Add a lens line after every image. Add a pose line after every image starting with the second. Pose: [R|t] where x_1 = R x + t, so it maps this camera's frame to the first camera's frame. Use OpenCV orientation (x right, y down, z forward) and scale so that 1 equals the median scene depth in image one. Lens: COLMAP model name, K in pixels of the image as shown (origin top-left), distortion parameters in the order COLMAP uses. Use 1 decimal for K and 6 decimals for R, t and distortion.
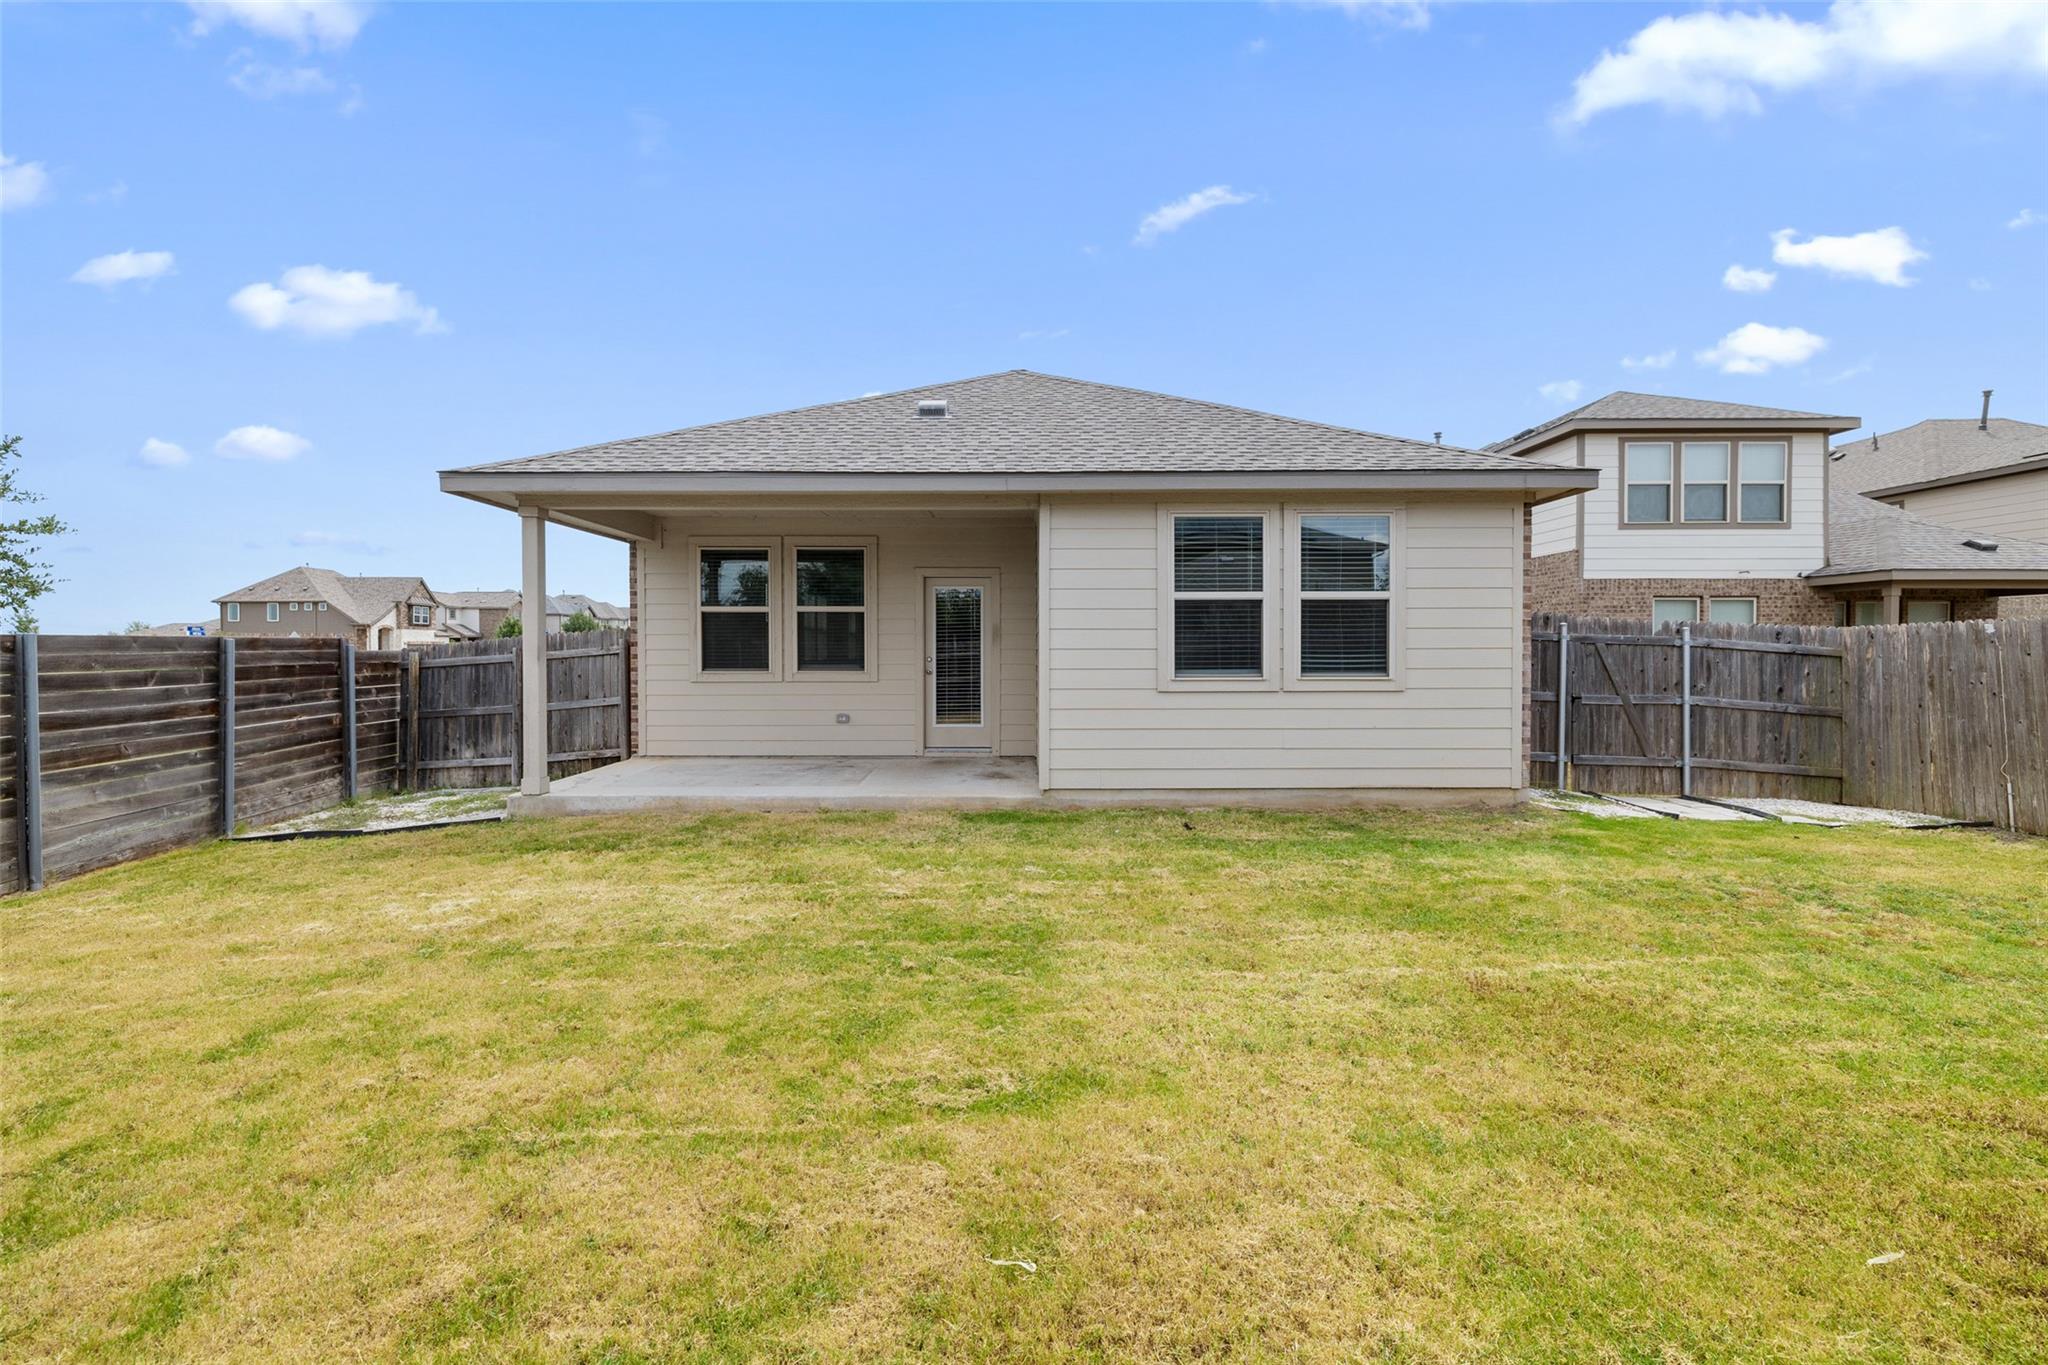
lens RADIAL K [[860.9, 0, 1020.2], [0, 860.9, 665.5], [0, 0, 1]] dist [0.000940, 0.000146]
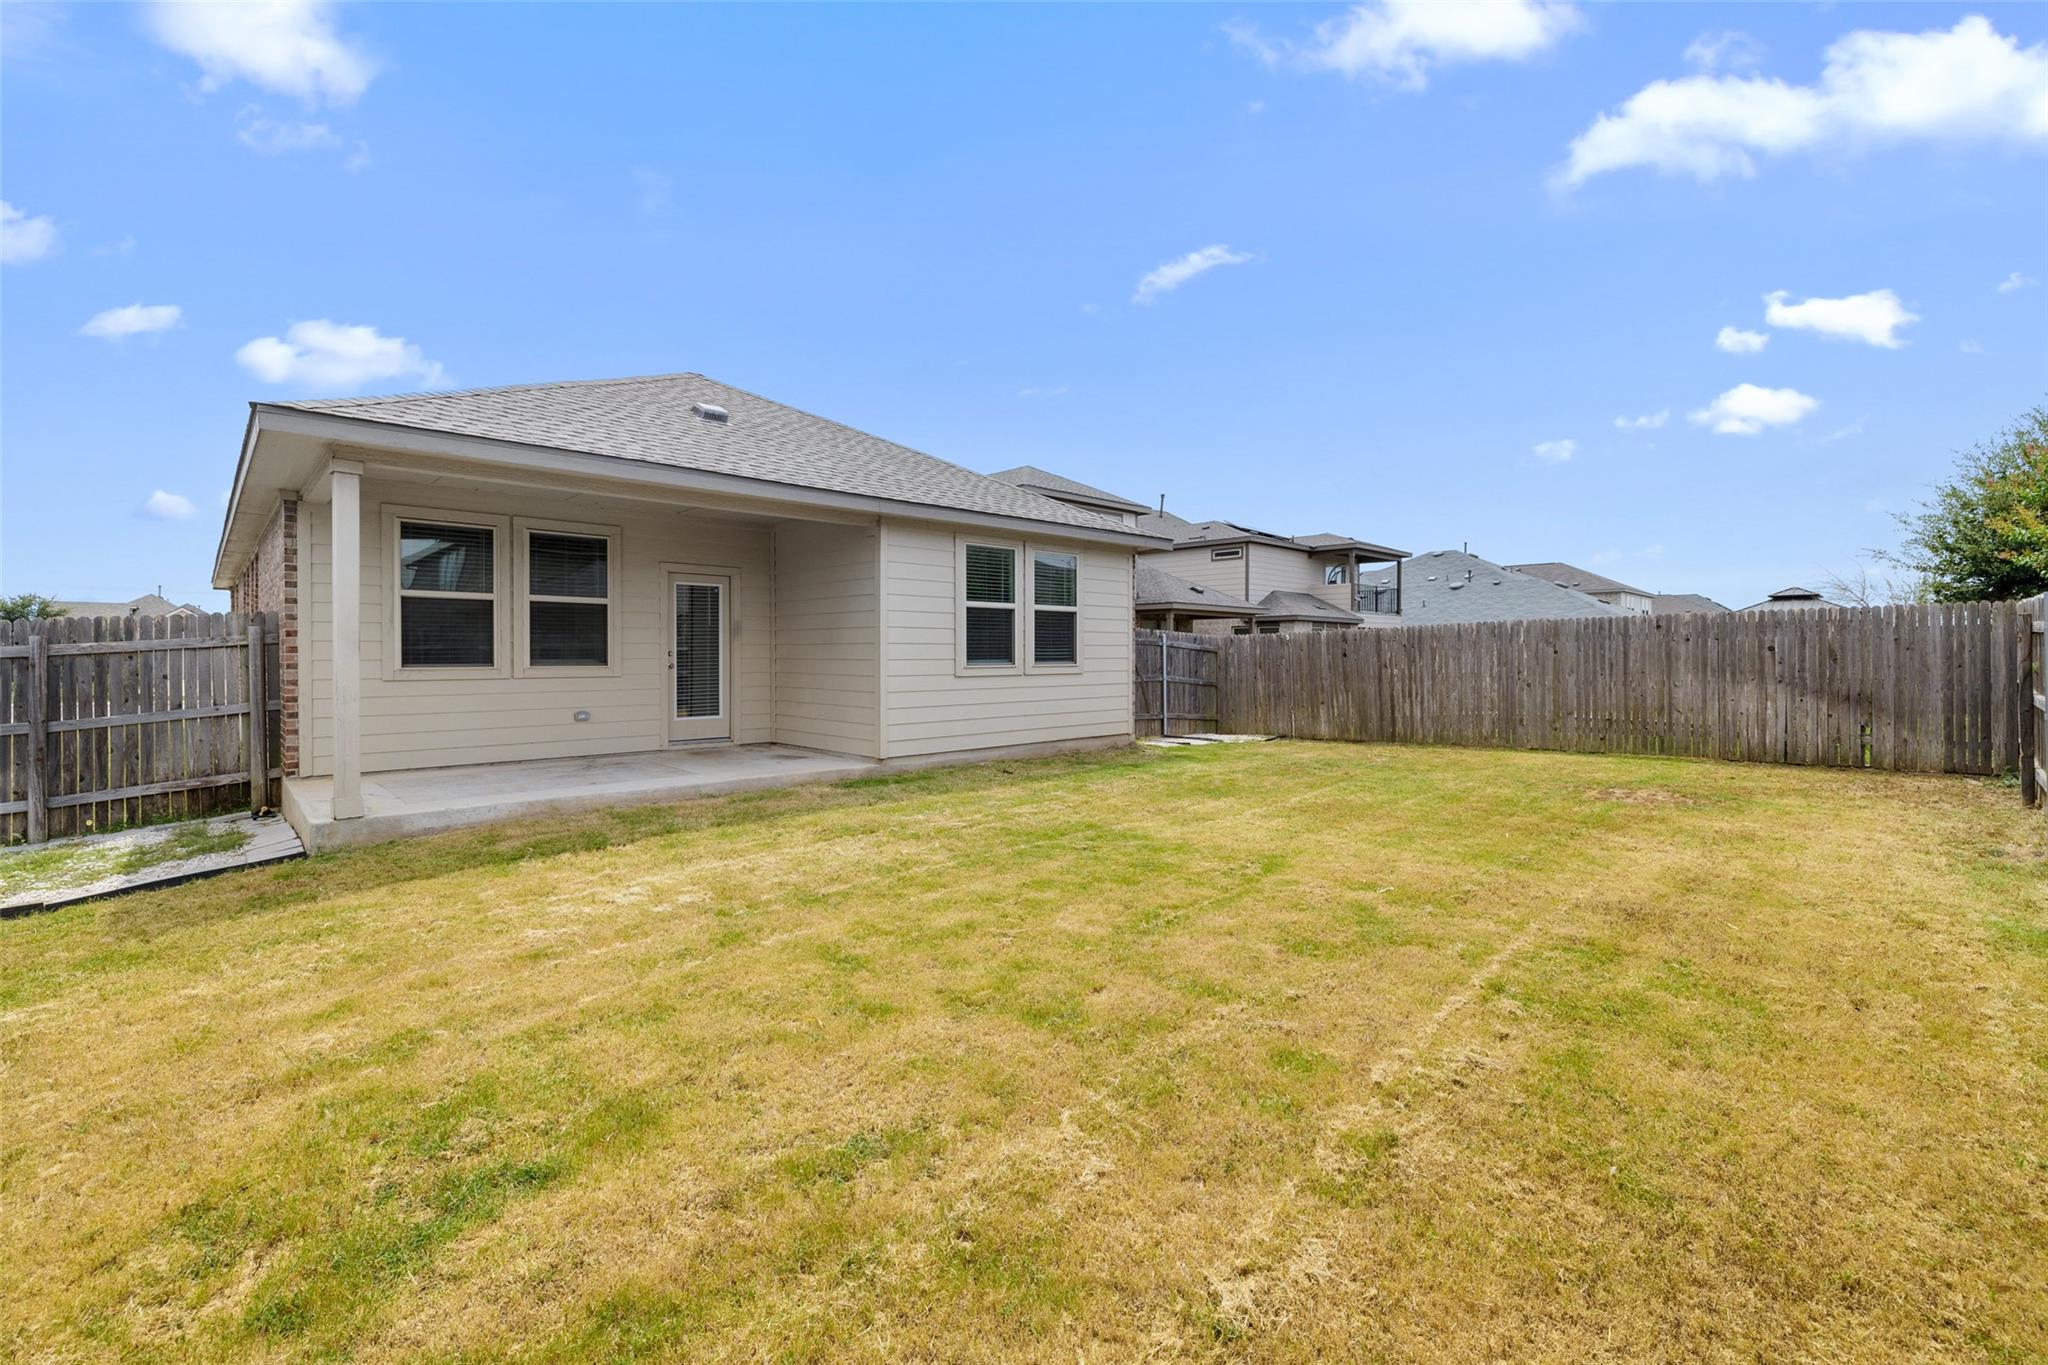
lens RADIAL K [[860.9, 0, 1020.2], [0, 860.9, 665.5], [0, 0, 1]] dist [0.000940, 0.000146]
pose [[0.724324, -0.007885, 0.689415, -0.658595], [0.009903, 0.999950, 0.001033, 0.012898], [-0.689389, 0.006079, 0.724366, -0.014942]]
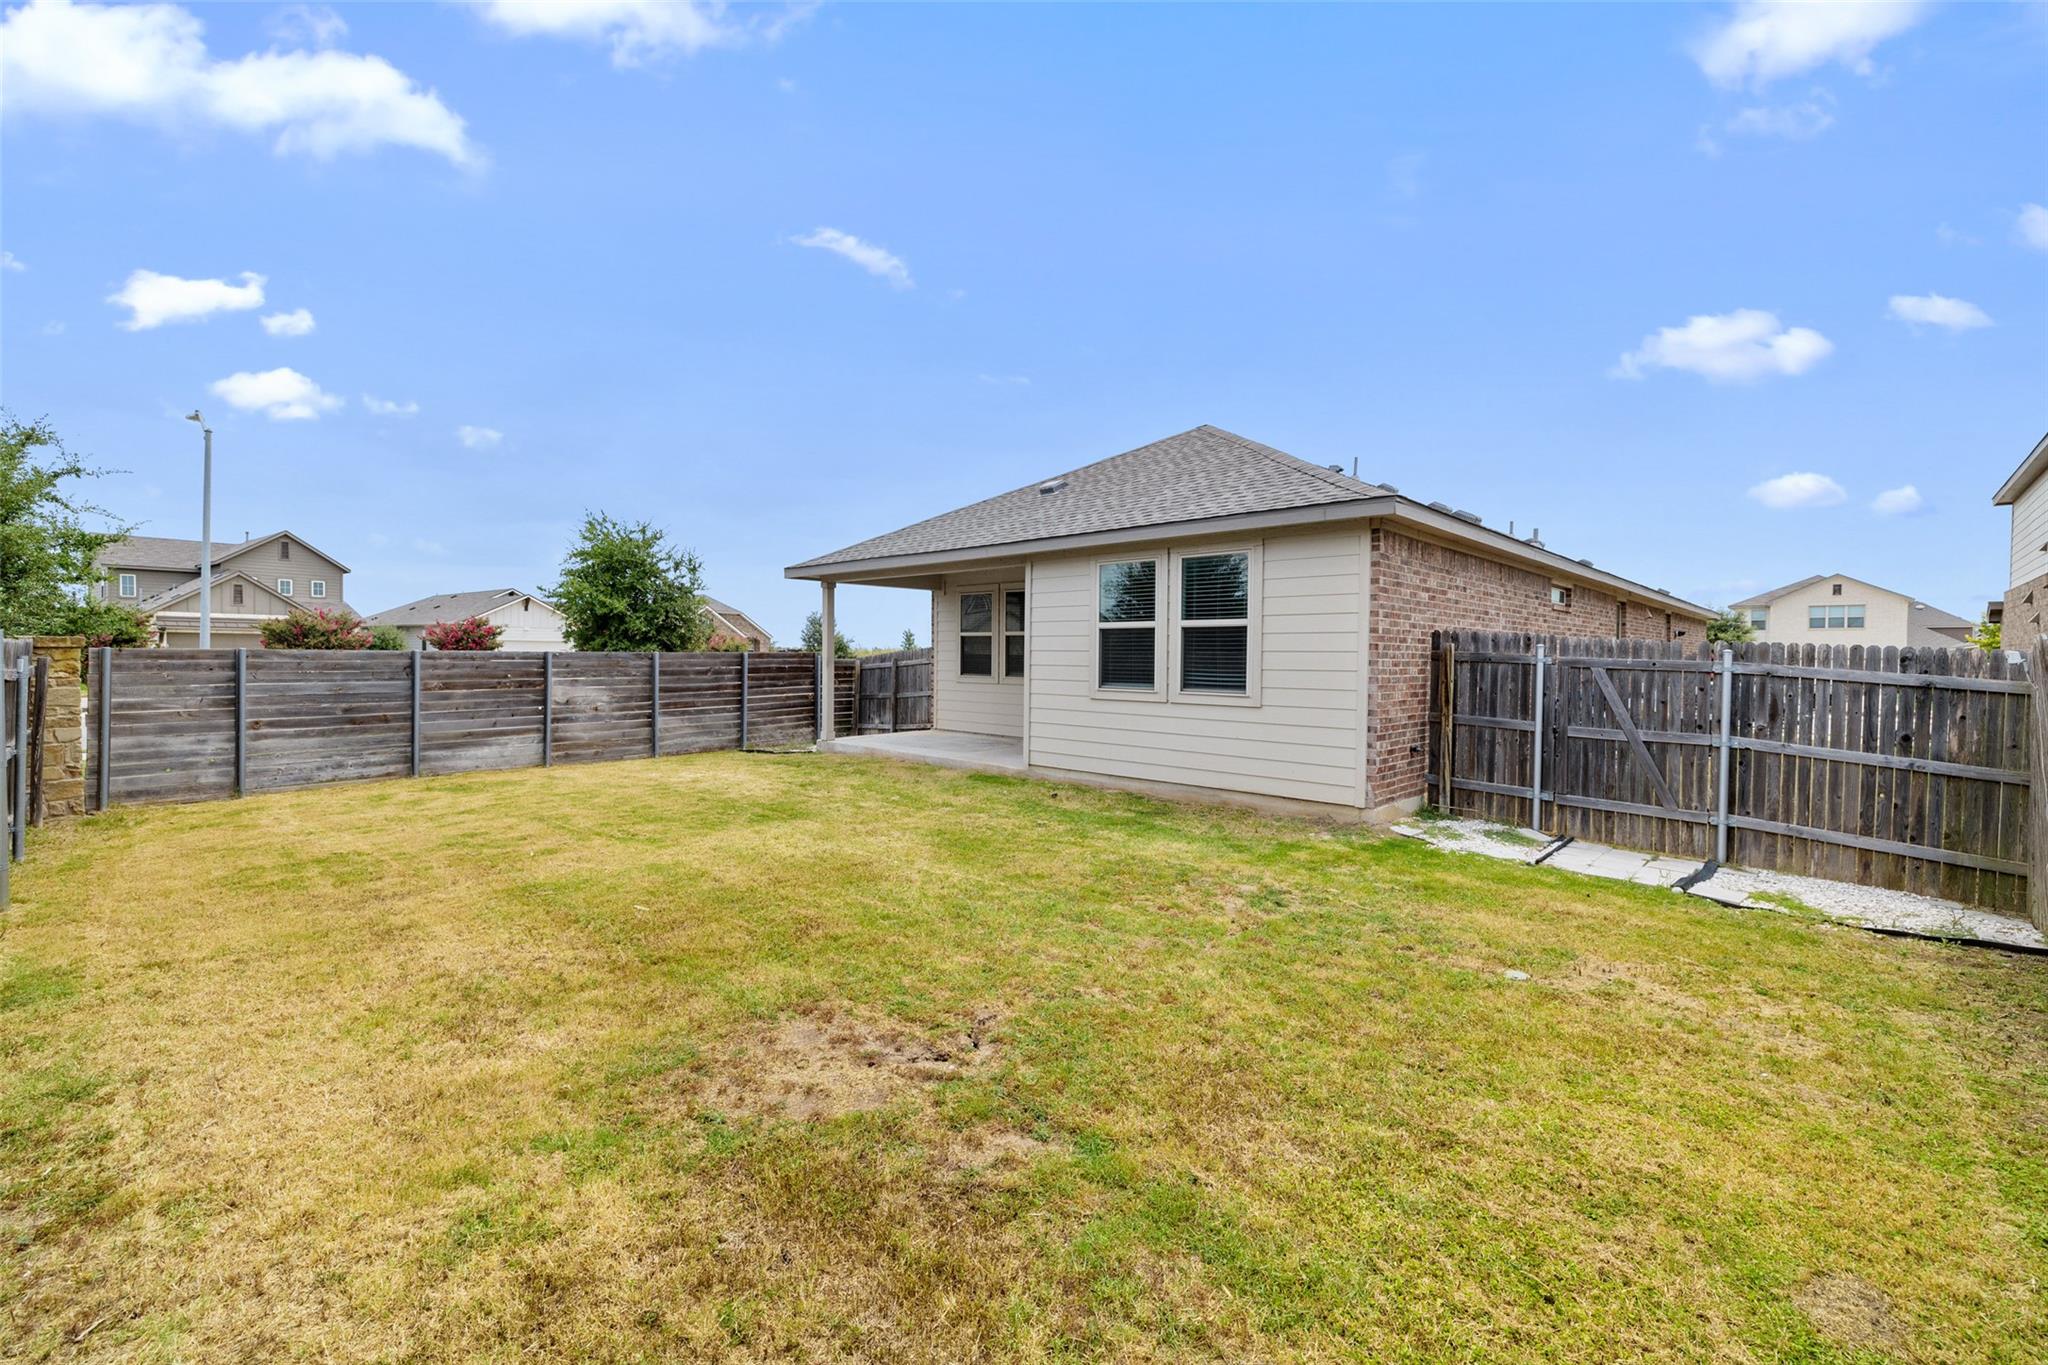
lens RADIAL K [[860.9, 0, 1020.2], [0, 860.9, 665.5], [0, 0, 1]] dist [0.000940, 0.000146]
pose [[0.720389, 0.016891, -0.693365, 0.978438], [-0.021640, 0.999764, 0.001872, -0.019907], [0.693233, 0.013656, 0.720584, -0.024311]]
